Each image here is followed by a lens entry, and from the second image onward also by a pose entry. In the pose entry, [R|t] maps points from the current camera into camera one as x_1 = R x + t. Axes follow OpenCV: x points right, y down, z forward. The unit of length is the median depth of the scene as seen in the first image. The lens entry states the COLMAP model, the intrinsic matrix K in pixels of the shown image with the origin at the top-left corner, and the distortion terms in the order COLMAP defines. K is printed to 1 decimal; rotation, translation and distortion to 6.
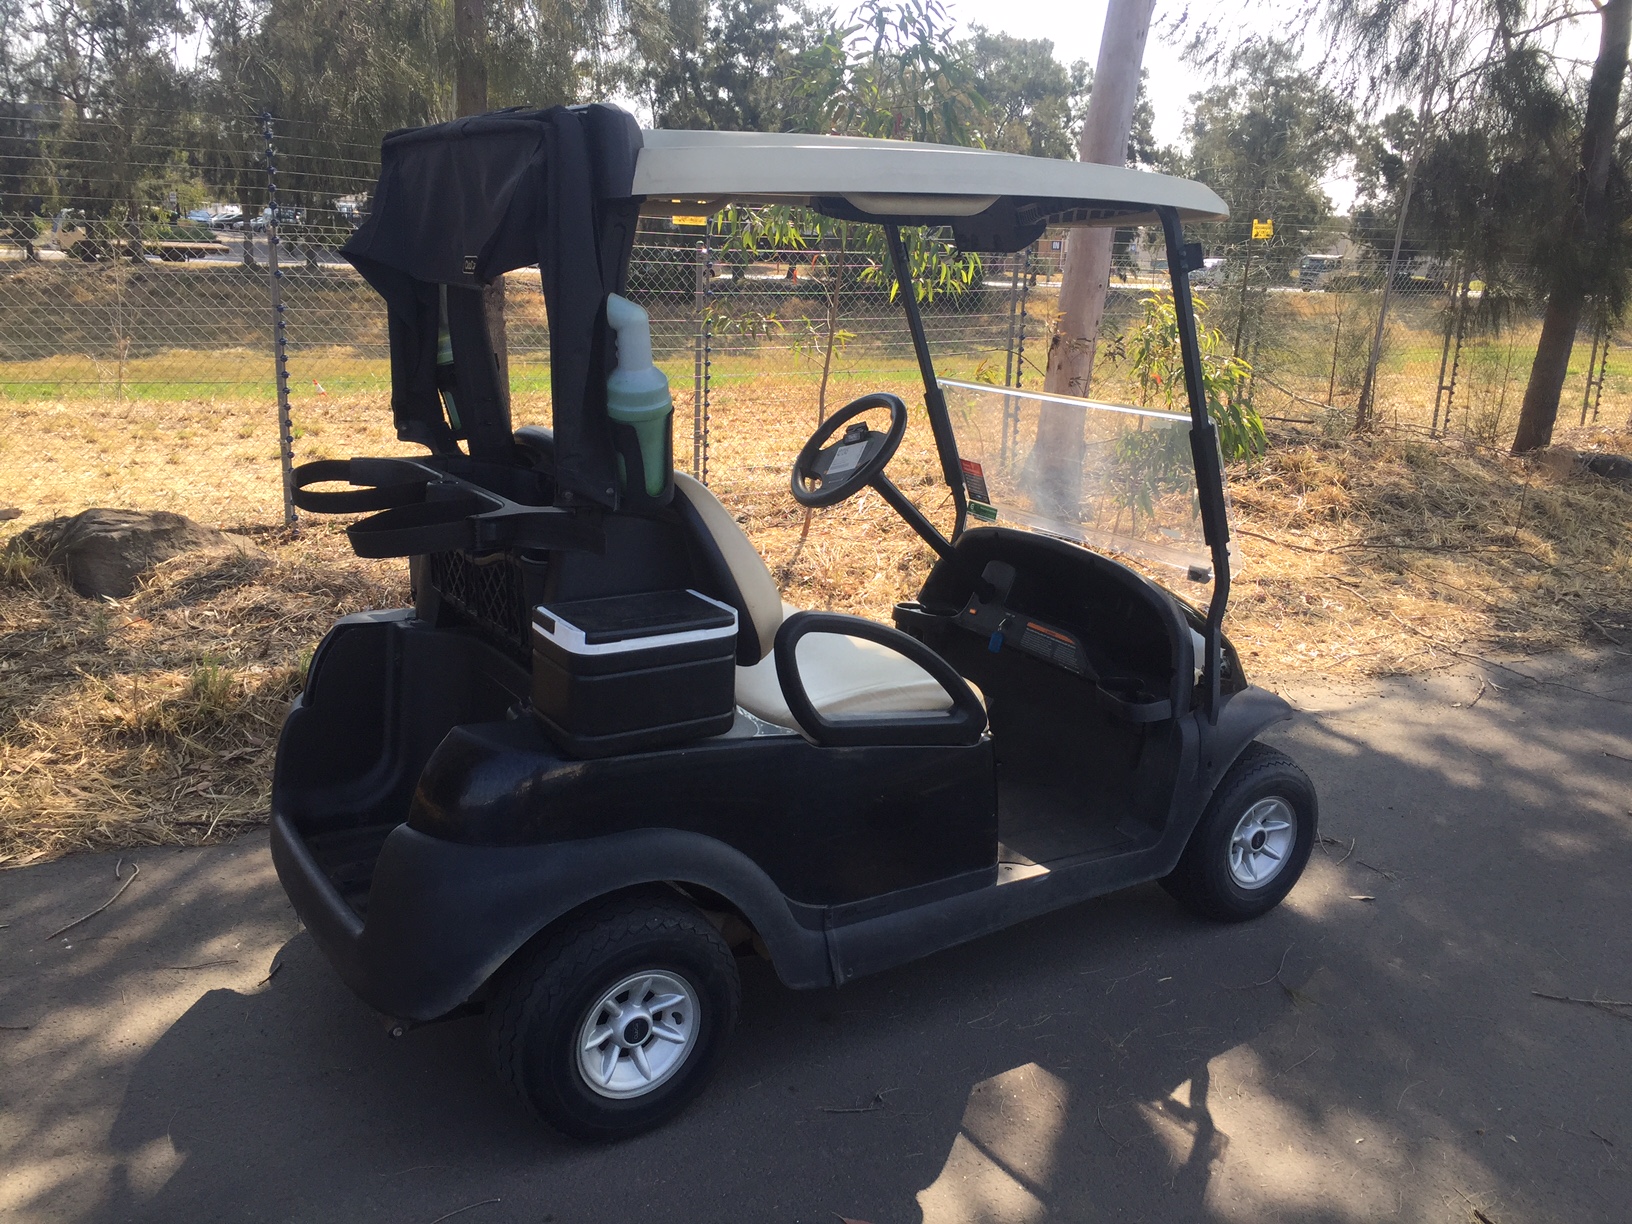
lens RADIAL K [[1368.1, 0, 816.8], [0, 1368.1, 606.0], [0, 0, 1]] dist [0.017817, -0.005117]
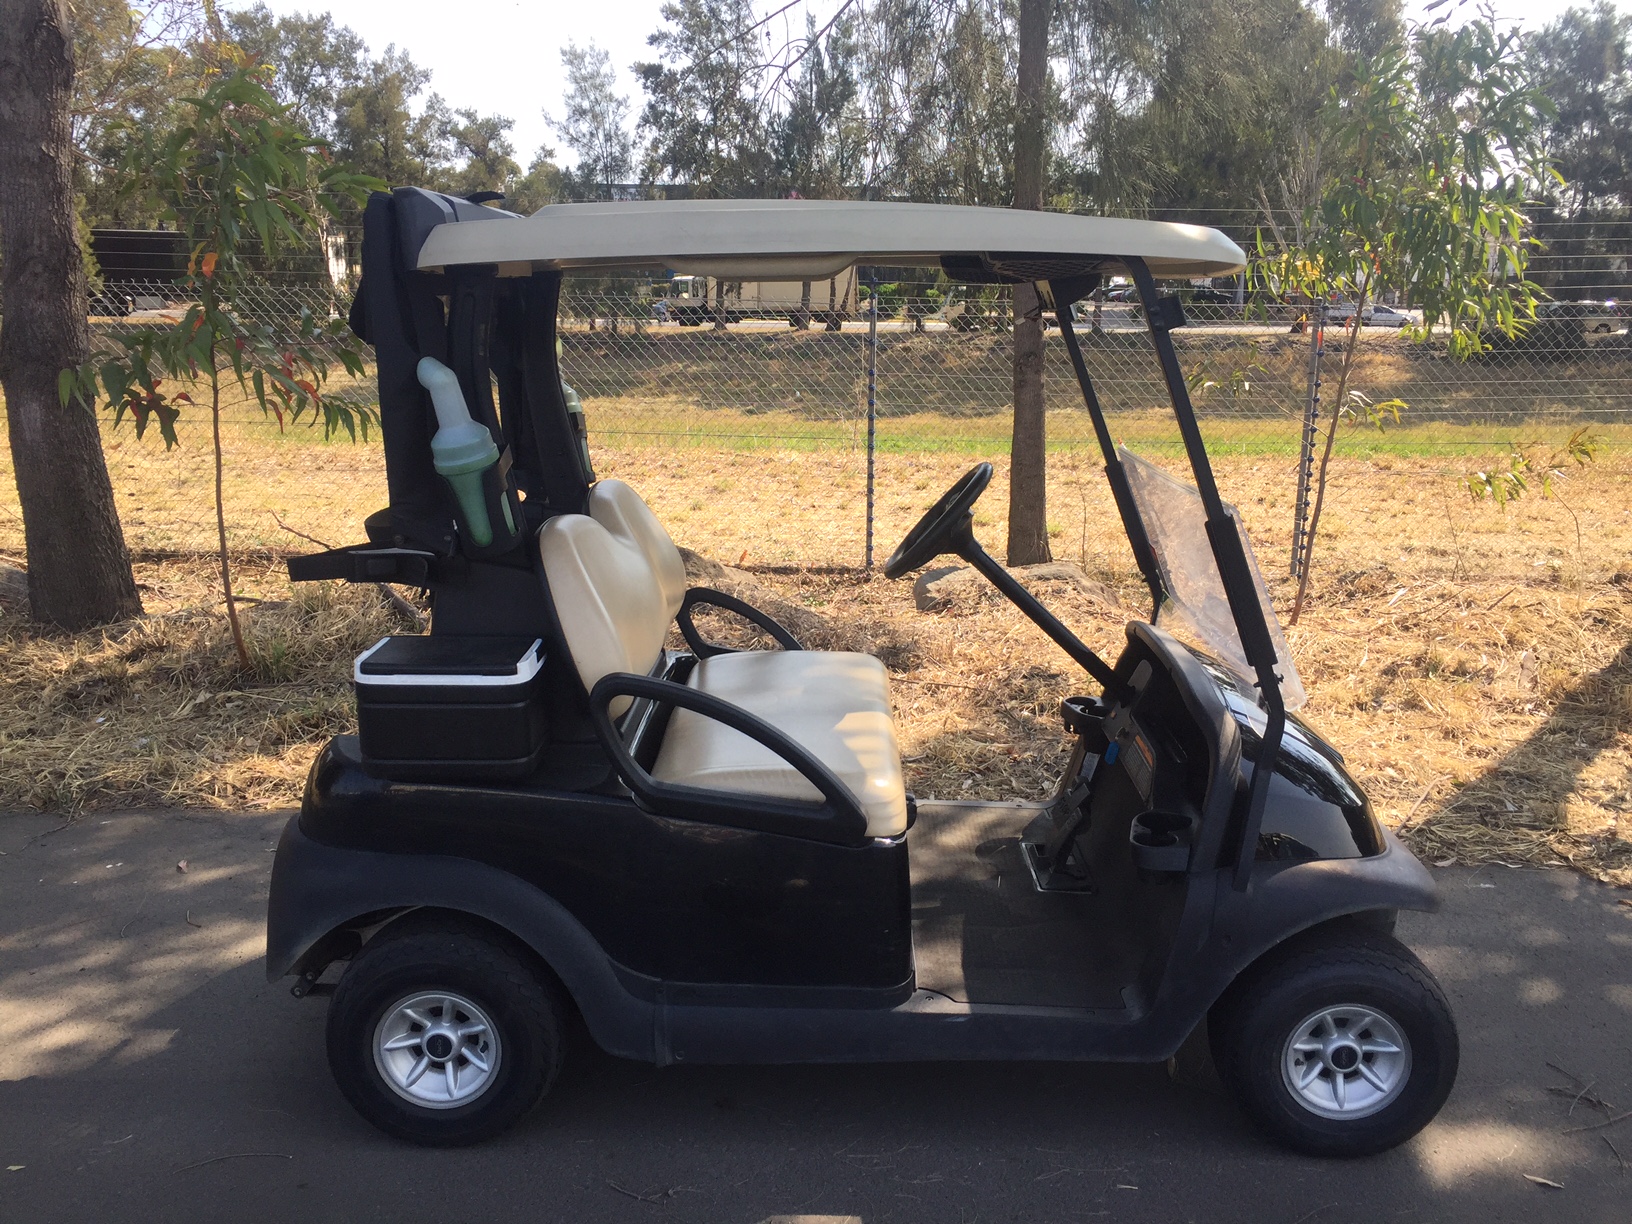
lens RADIAL K [[1368.1, 0, 816.6], [0, 1368.1, 617.7], [0, 0, 1]] dist [0.017817, -0.005117]
pose [[0.829564, 0.097812, -0.549778, 0.467831], [-0.117468, 0.993076, -0.000568, -0.038027], [0.545916, 0.065052, 0.835311, 0.175499]]
